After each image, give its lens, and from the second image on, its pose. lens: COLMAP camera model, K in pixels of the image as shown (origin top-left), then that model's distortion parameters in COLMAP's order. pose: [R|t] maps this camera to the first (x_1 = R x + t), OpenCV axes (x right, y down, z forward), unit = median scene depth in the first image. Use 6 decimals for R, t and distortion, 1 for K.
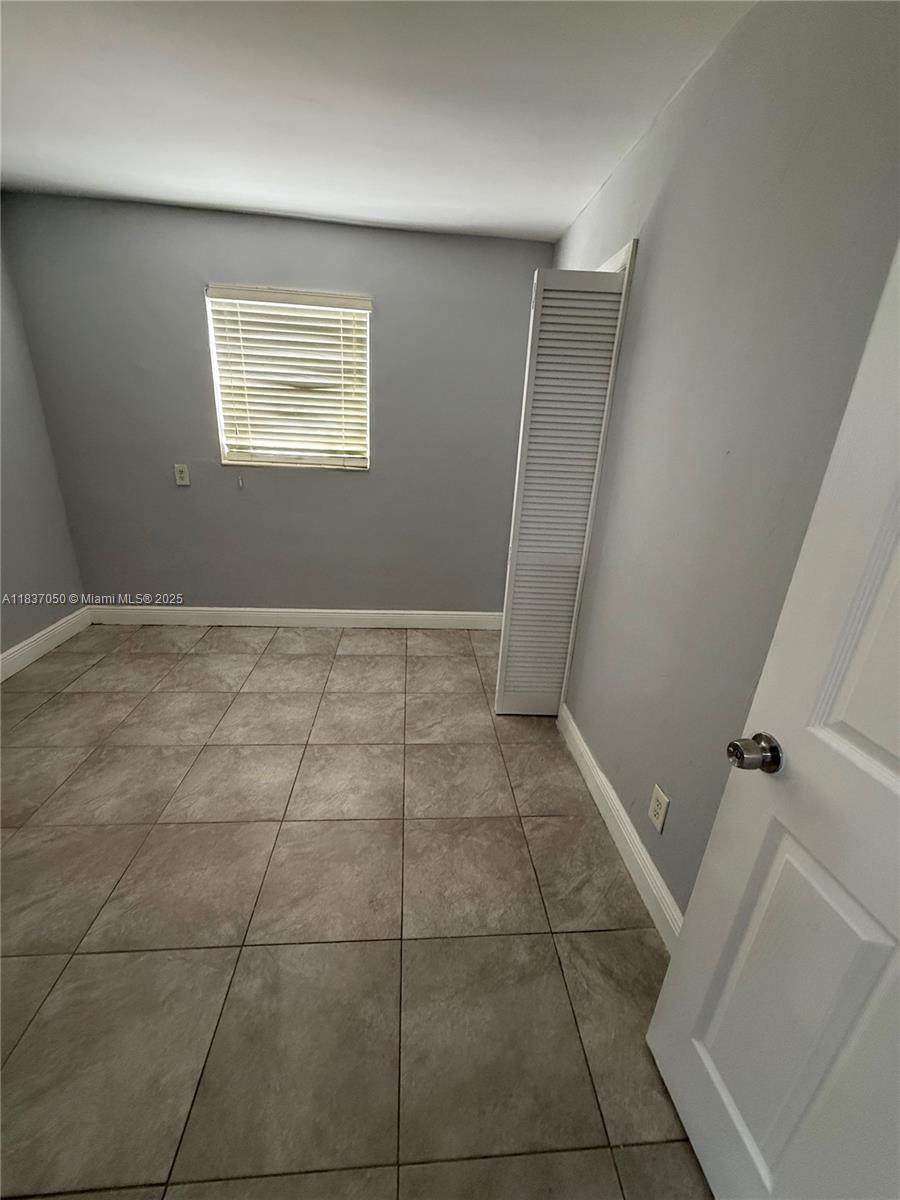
lens RADIAL K [[476.1, 0, 451.5], [0, 476.1, 595.9], [0, 0, 1]] dist [0.000130, 0.000112]
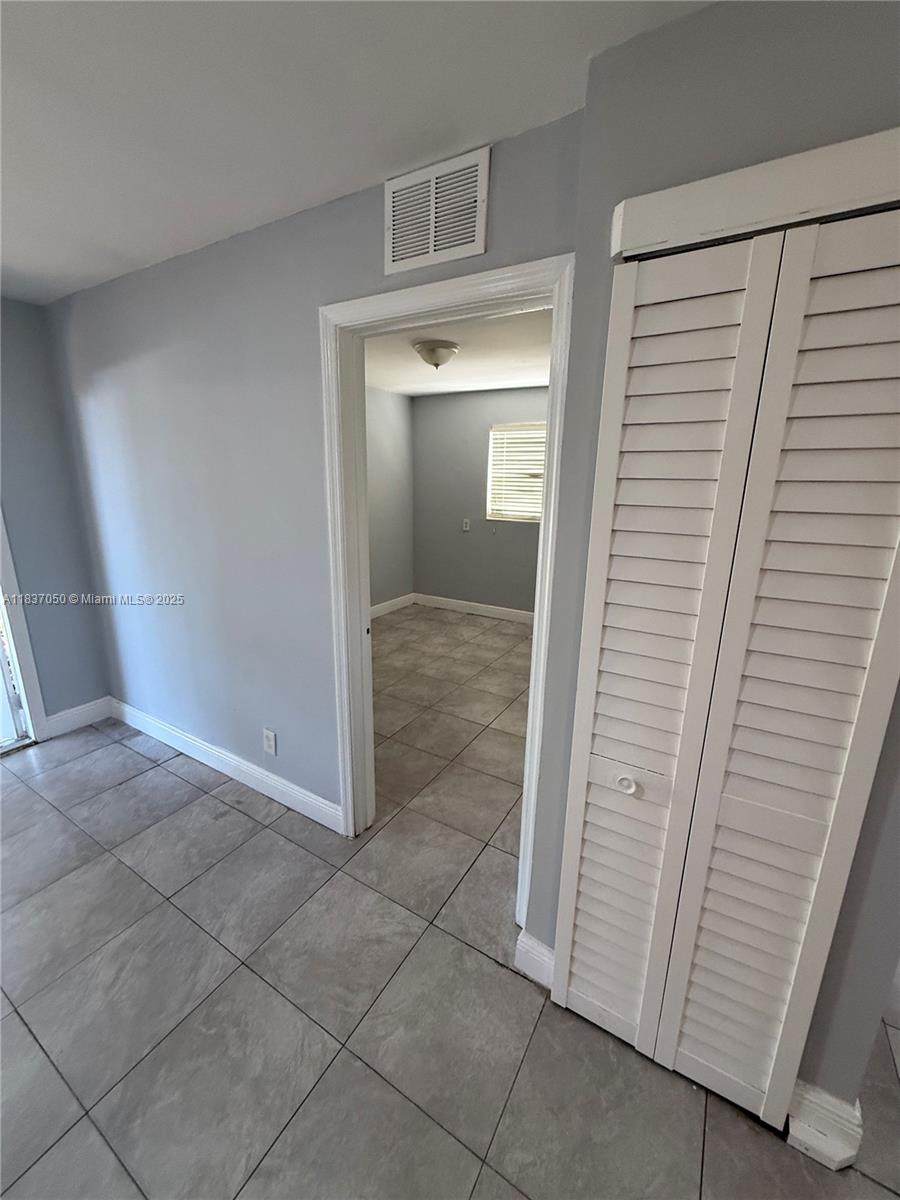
lens RADIAL K [[476.1, 0, 451.5], [0, 476.1, 595.9], [0, 0, 1]] dist [0.000130, 0.000112]
pose [[0.813297, 0.102759, -0.572703, 0.521355], [-0.172774, 0.982537, -0.069062, 0.166751], [0.555605, 0.155116, 0.816849, -0.536286]]
